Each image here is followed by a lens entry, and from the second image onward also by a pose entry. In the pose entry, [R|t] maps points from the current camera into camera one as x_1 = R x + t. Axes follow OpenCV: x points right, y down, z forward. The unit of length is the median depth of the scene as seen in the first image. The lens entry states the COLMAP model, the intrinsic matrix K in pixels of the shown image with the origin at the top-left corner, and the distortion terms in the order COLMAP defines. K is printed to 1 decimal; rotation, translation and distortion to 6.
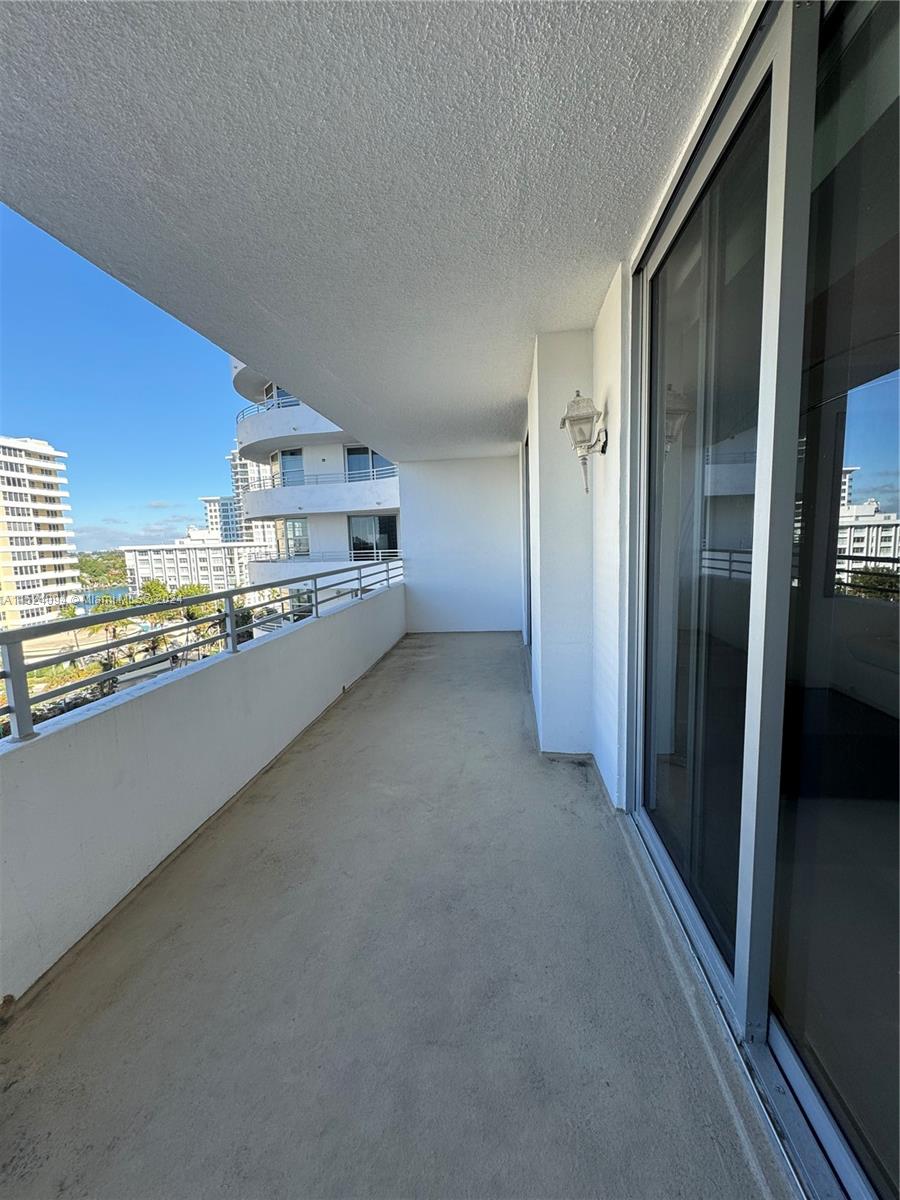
lens RADIAL K [[478.8, 0, 450.0], [0, 478.8, 600.0], [0, 0, 1]] dist [-0.000530, 0.000111]
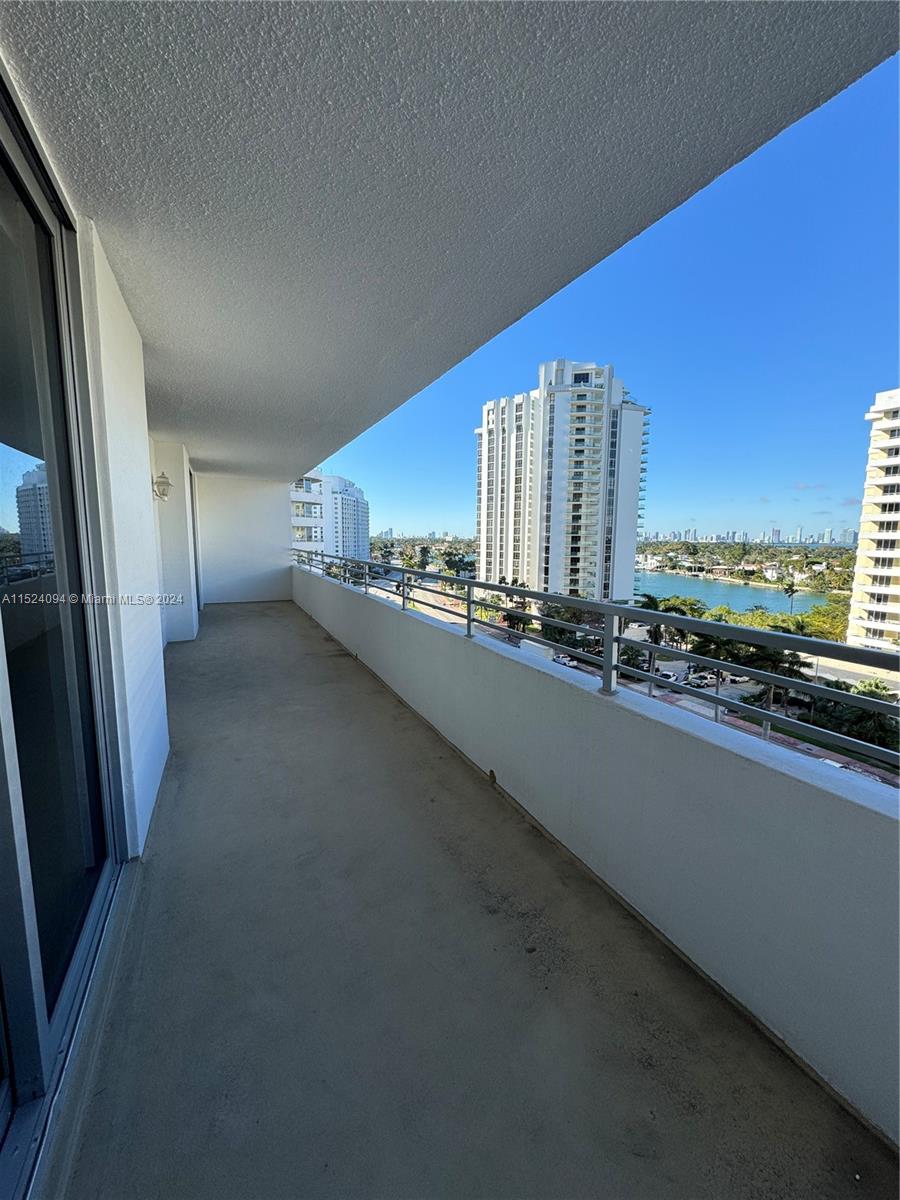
lens RADIAL K [[478.8, 0, 450.0], [0, 478.8, 600.0], [0, 0, 1]] dist [-0.000530, 0.000111]
pose [[-0.847581, 0.095379, -0.522024, 0.173237], [-0.046928, 0.966389, 0.252763, -0.257497], [0.528587, 0.238735, -0.814617, 1.933534]]
